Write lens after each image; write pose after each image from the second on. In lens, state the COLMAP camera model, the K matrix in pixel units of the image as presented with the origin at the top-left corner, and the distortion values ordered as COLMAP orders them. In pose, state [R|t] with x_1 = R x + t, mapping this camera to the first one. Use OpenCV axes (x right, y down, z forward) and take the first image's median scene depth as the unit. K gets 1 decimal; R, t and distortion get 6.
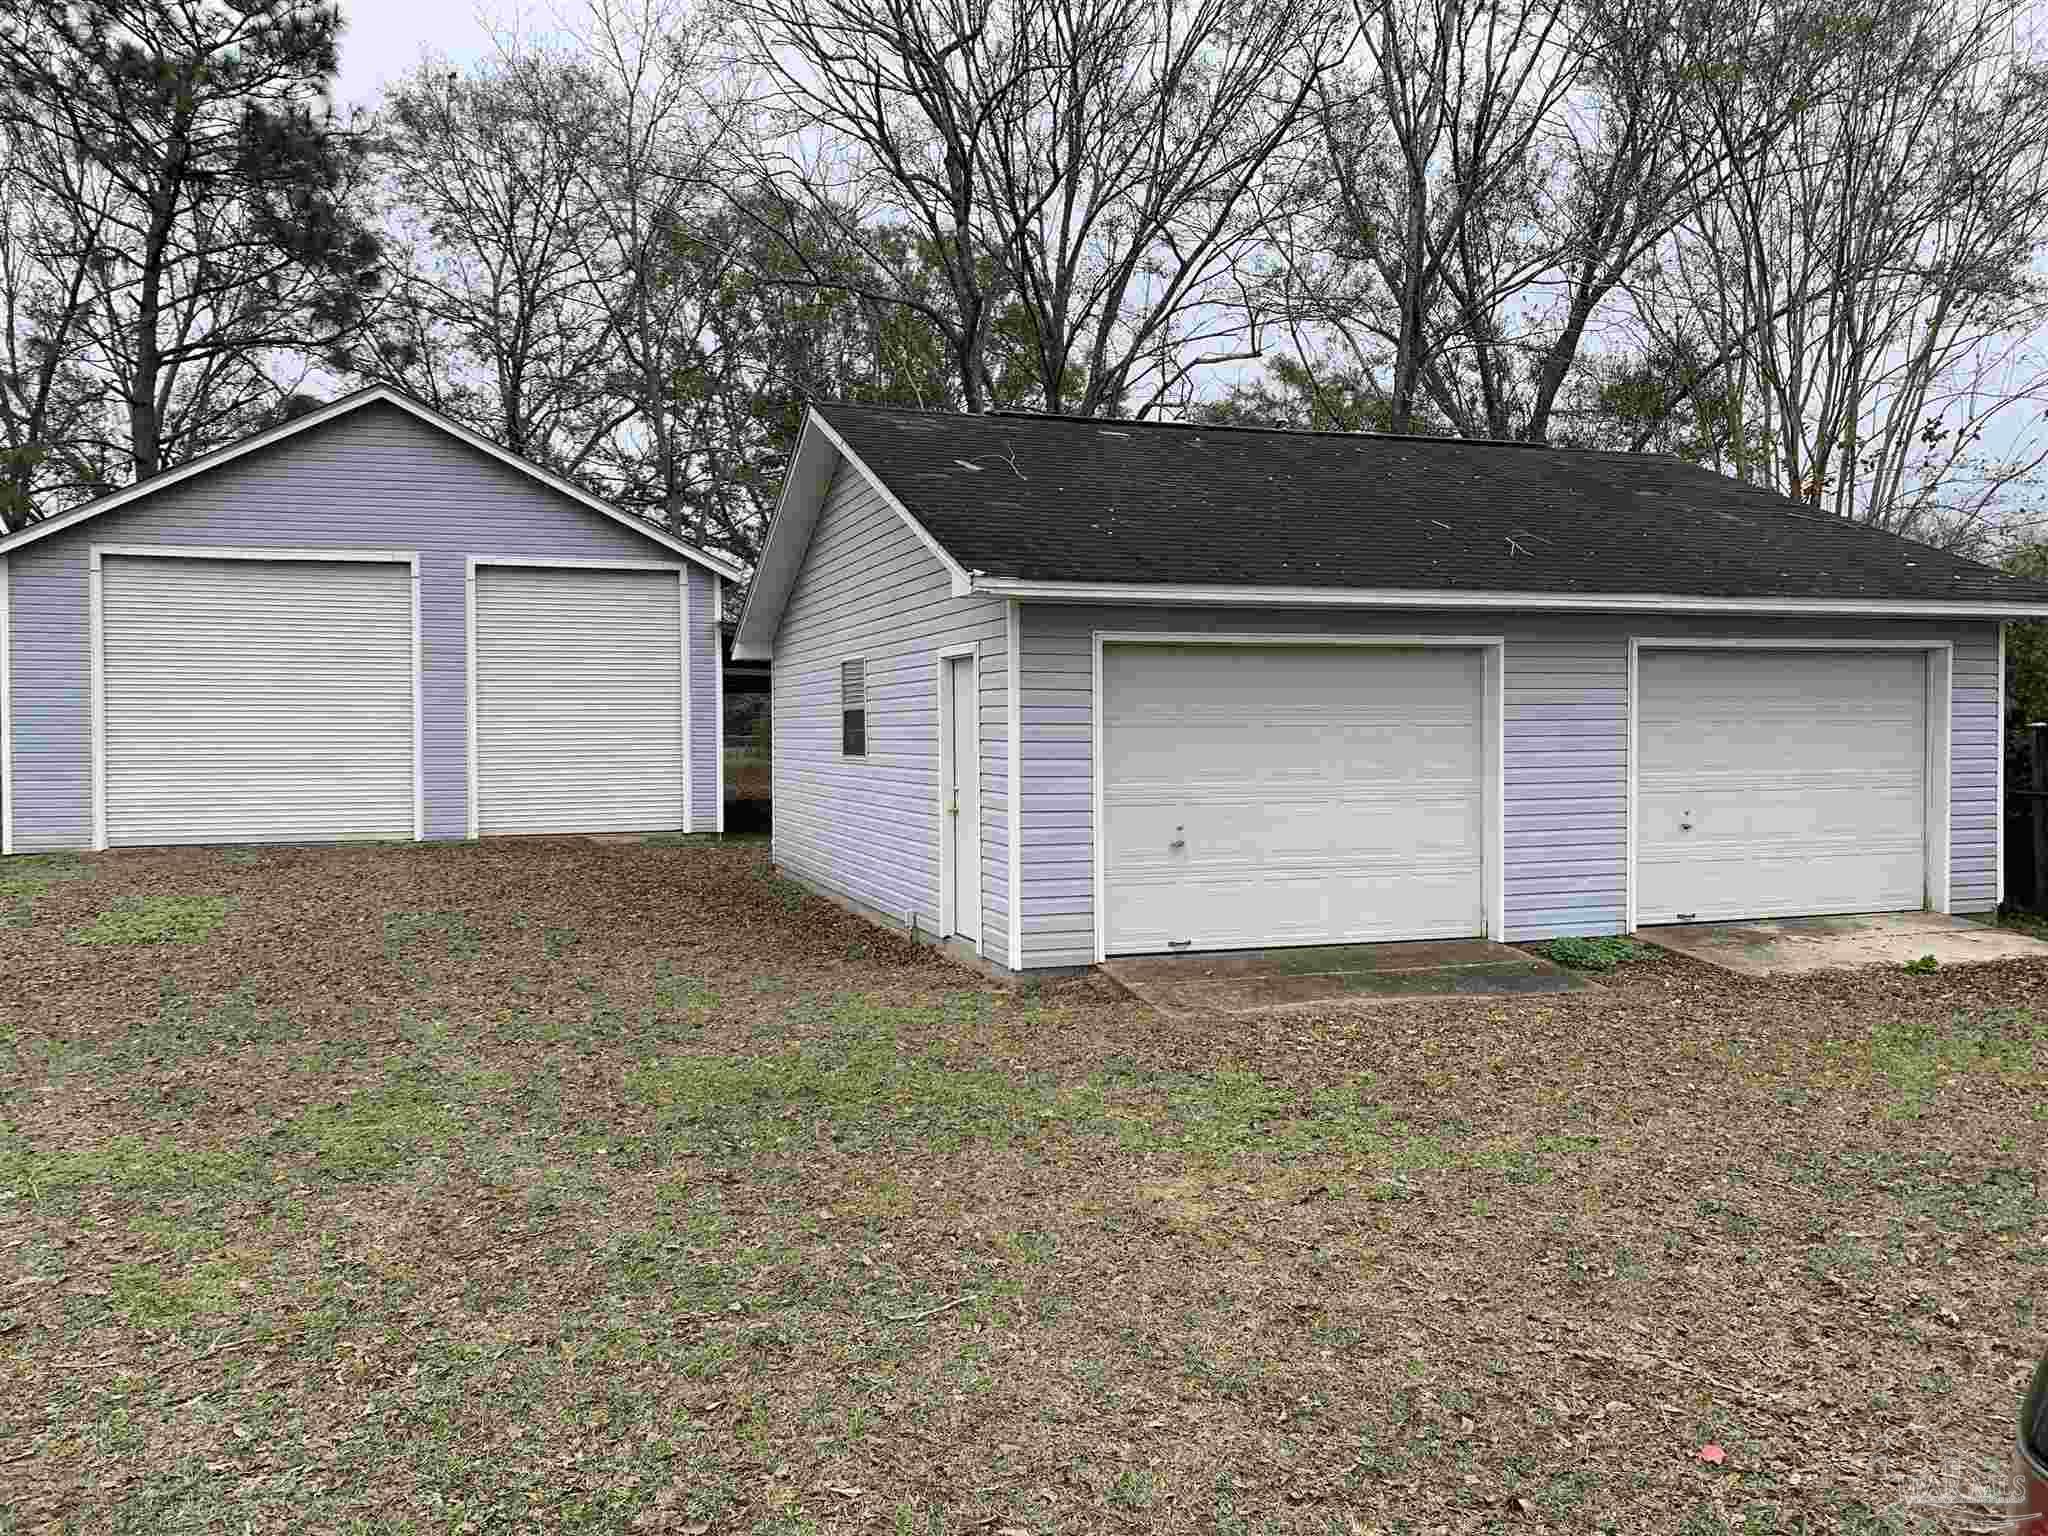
lens RADIAL K [[1552.4, 0, 1024.0], [0, 1552.4, 768.0], [0, 0, 1]] dist [0.120050, -0.169432]
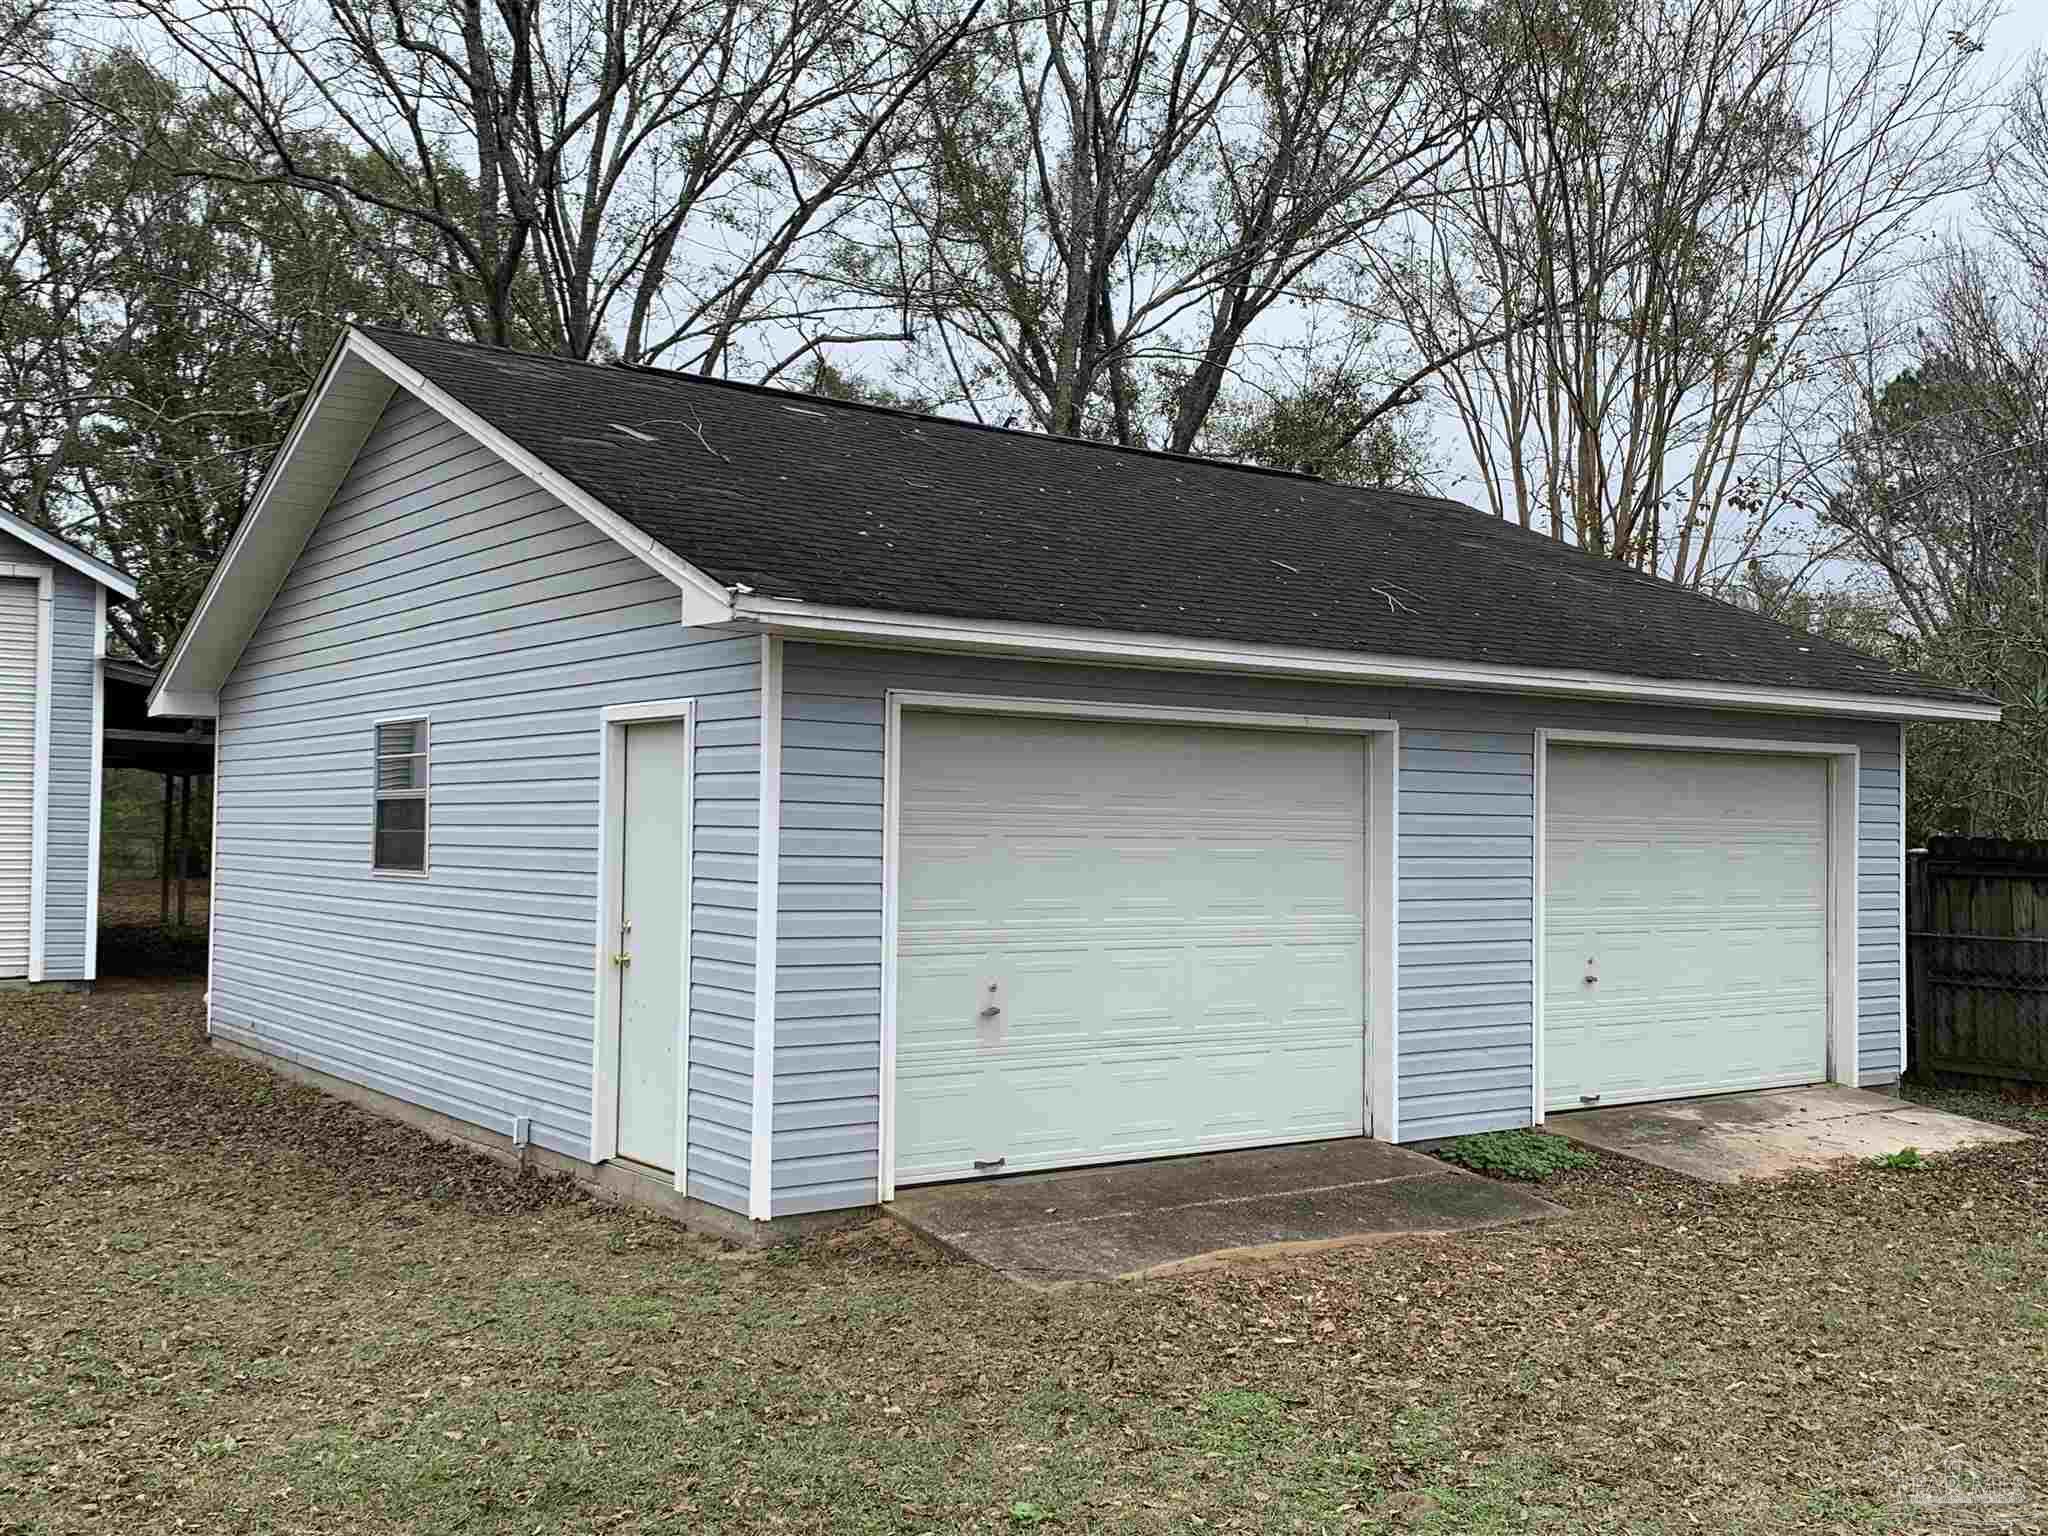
lens RADIAL K [[1958.0, 0, 1024.0], [0, 1958.0, 768.0], [0, 0, 1]] dist [0.132779, -0.282626]
pose [[0.956470, 0.026934, 0.290586, -0.112985], [-0.010549, 0.998272, -0.057805, -0.006057], [-0.291641, 0.052223, 0.955101, 0.157866]]
